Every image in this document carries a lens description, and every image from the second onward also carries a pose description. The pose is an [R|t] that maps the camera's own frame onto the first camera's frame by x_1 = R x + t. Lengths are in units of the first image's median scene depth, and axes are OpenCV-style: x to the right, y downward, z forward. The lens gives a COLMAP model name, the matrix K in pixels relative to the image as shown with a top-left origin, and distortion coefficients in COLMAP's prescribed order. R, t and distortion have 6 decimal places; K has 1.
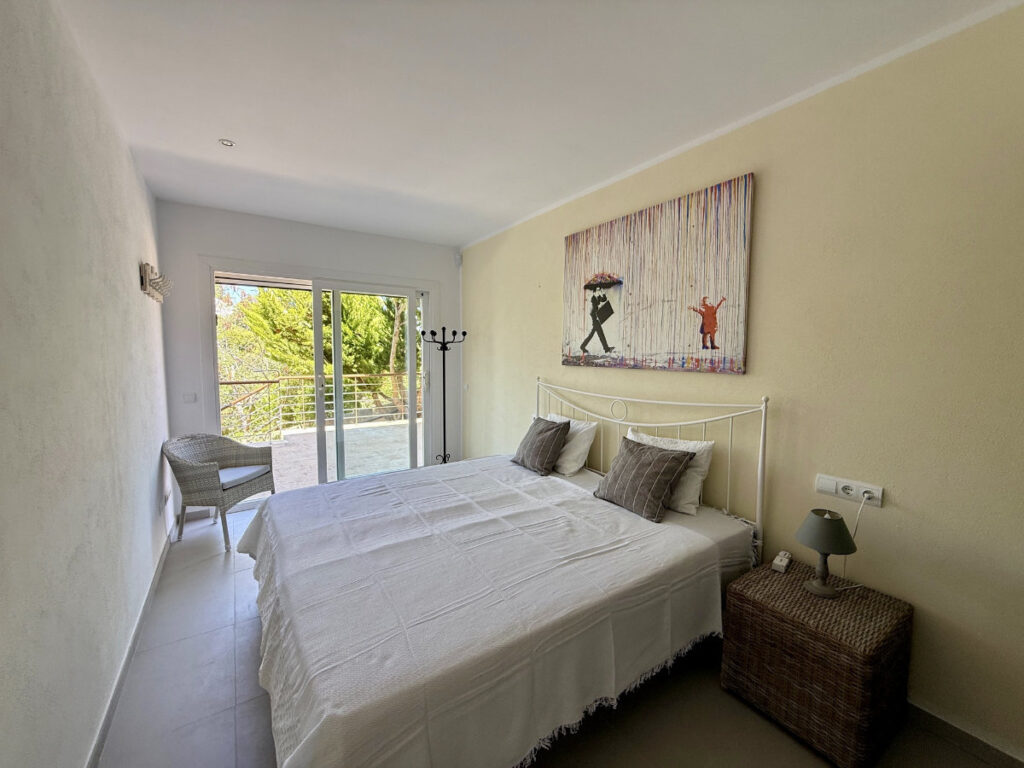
lens RADIAL K [[415.6, 0, 510.5], [0, 415.6, 382.6], [0, 0, 1]] dist [0.006131, -0.001438]
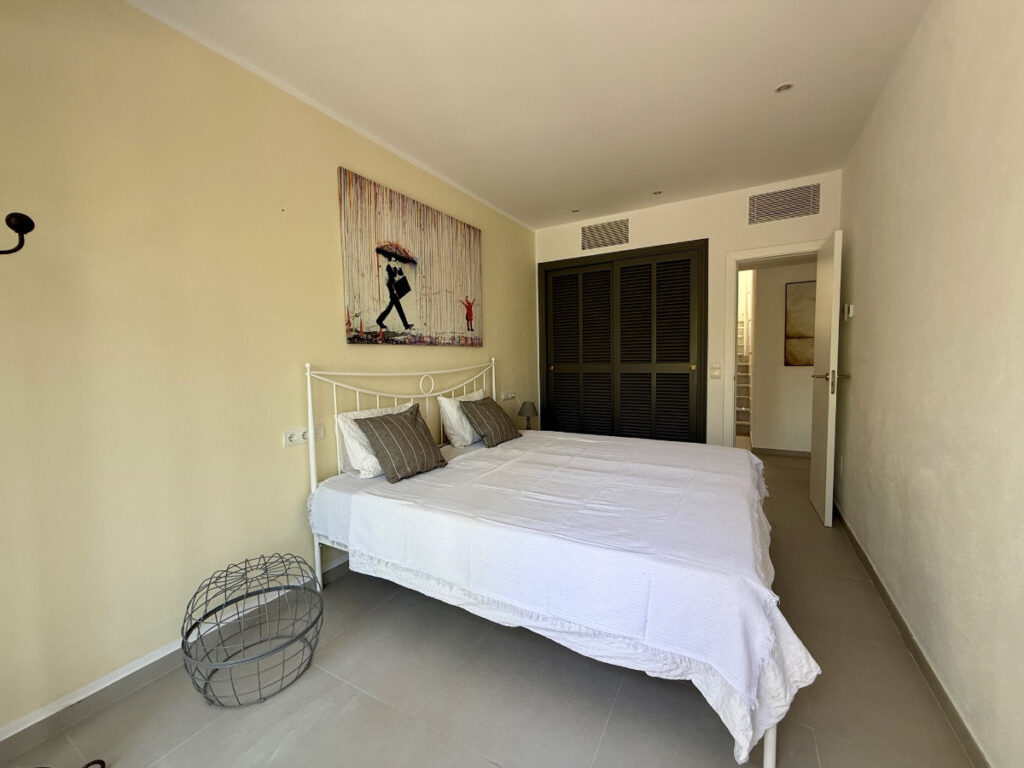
lens RADIAL K [[415.6, 0, 509.5], [0, 415.6, 380.9], [0, 0, 1]] dist [0.006131, -0.001438]
pose [[-0.448255, -0.052801, 0.892345, -0.751653], [0.081914, 0.991628, 0.099824, -0.030377], [-0.890145, 0.117842, -0.440177, 1.230531]]
